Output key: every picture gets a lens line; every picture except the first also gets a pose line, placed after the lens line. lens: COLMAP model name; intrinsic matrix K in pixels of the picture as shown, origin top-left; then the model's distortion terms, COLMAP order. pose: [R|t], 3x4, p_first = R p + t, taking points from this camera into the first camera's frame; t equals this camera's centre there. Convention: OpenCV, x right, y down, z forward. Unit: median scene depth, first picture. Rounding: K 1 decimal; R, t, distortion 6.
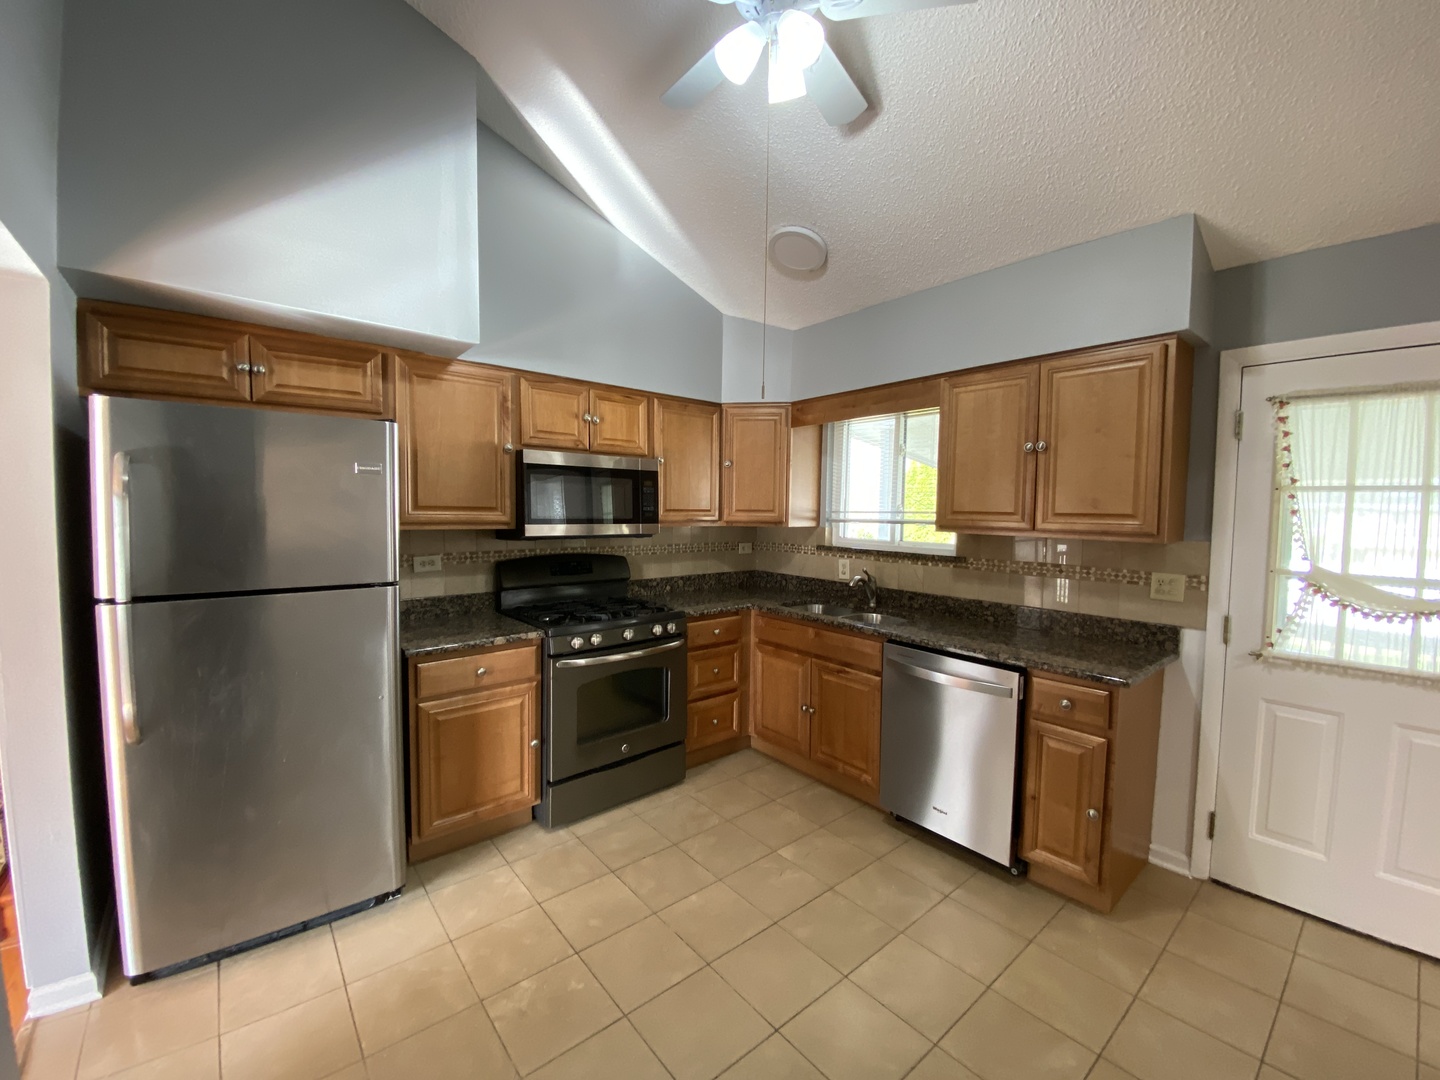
lens RADIAL K [[577.3, 0, 710.3], [0, 577.3, 538.8], [0, 0, 1]] dist [0.029130, -0.022939]
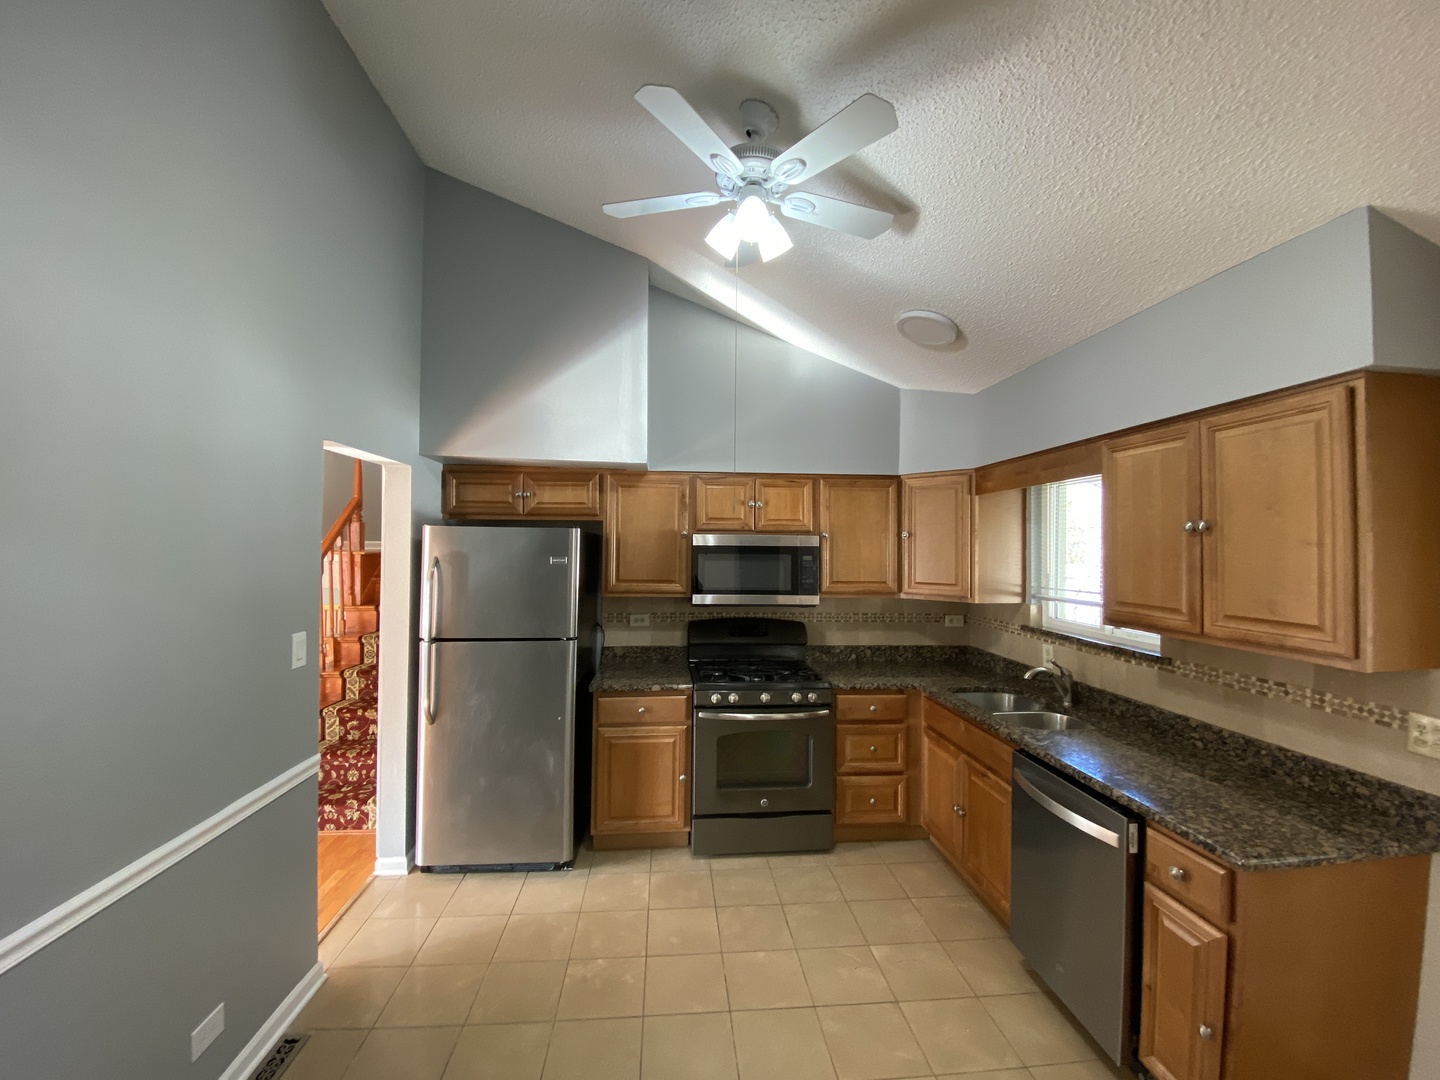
lens RADIAL K [[577.3, 0, 710.3], [0, 577.3, 538.8], [0, 0, 1]] dist [0.029130, -0.022939]
pose [[0.824028, -0.014394, -0.566367, 0.398649], [-0.030500, 0.997100, -0.069717, -0.057809], [0.565728, 0.074723, 0.821199, 0.000151]]
